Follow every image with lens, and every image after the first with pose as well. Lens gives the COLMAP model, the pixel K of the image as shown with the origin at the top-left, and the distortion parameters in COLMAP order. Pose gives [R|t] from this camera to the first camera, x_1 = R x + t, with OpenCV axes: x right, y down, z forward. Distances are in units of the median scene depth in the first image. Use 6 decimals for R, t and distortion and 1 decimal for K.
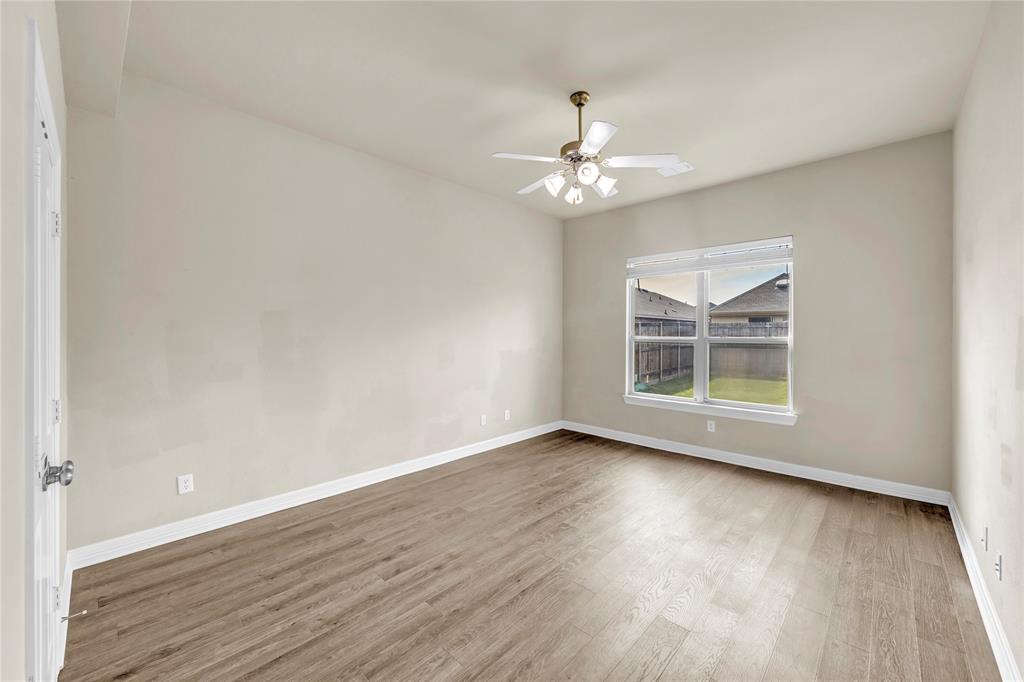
lens RADIAL K [[404.2, 0, 510.5], [0, 404.2, 336.2], [0, 0, 1]] dist [-0.000922, -0.000094]
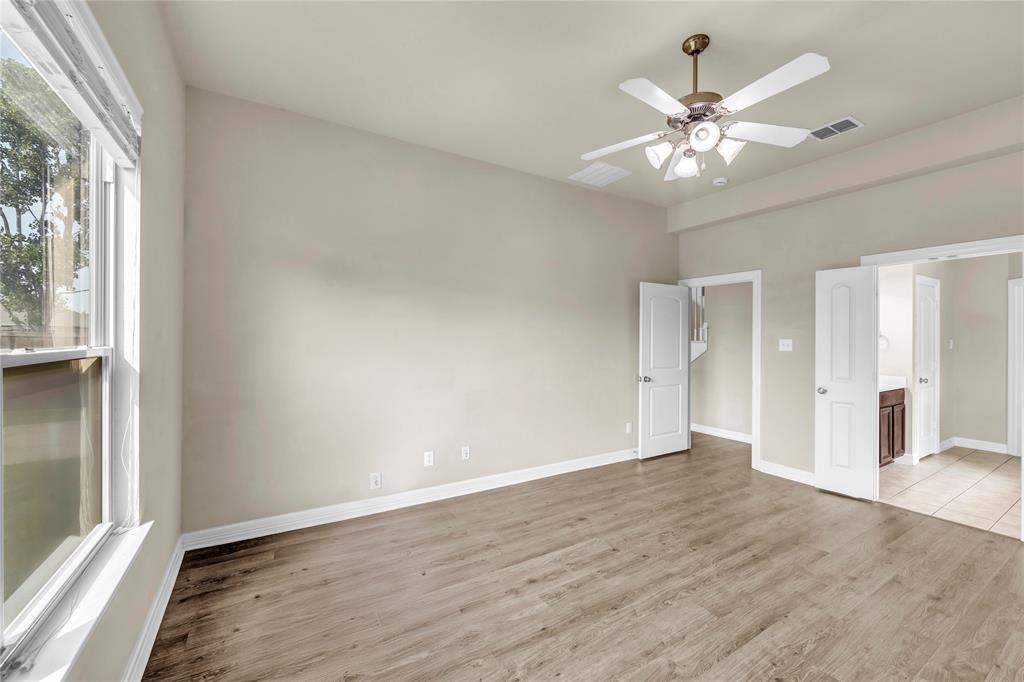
lens RADIAL K [[404.2, 0, 510.5], [0, 404.2, 336.2], [0, 0, 1]] dist [-0.000922, -0.000094]
pose [[-0.962189, -0.005251, 0.272332, 0.307780], [-0.005834, 0.999982, -0.001333, -0.002574], [-0.272321, -0.002871, -0.962202, 1.892246]]
